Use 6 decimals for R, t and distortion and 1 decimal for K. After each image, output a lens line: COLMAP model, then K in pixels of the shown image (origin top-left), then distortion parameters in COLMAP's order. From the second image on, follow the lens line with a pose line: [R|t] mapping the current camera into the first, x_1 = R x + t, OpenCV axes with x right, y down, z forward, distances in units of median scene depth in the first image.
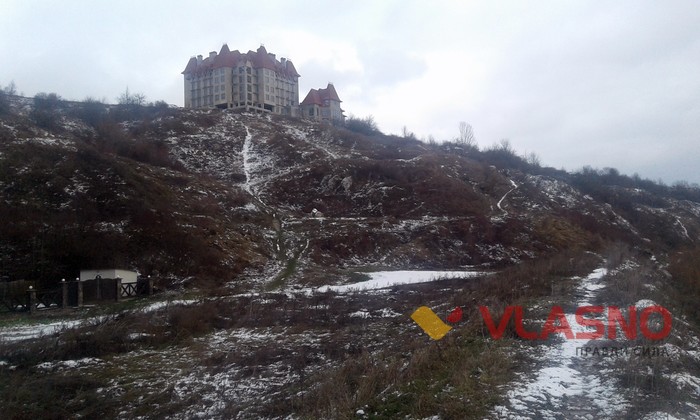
lens RADIAL K [[678.4, 0, 350.0], [0, 678.4, 210.0], [0, 0, 1]] dist [0.098254, -0.240484]
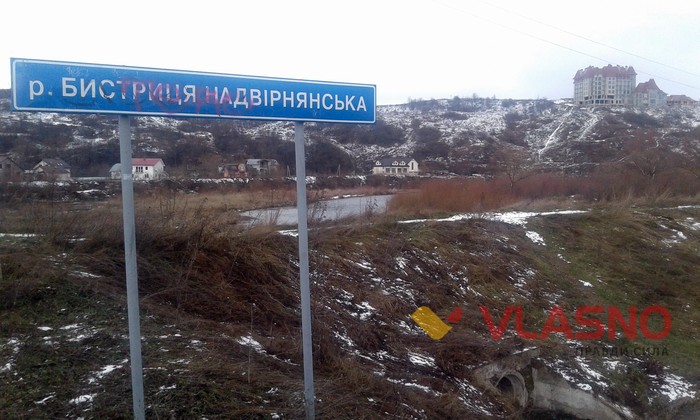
lens RADIAL K [[678.4, 0, 350.0], [0, 678.4, 210.0], [0, 0, 1]] dist [0.098254, -0.240484]
pose [[0.744761, 0.045560, -0.665774, 0.638890], [0.030596, 0.994286, 0.102266, -0.053360], [0.666629, -0.096534, 0.739112, -0.957949]]
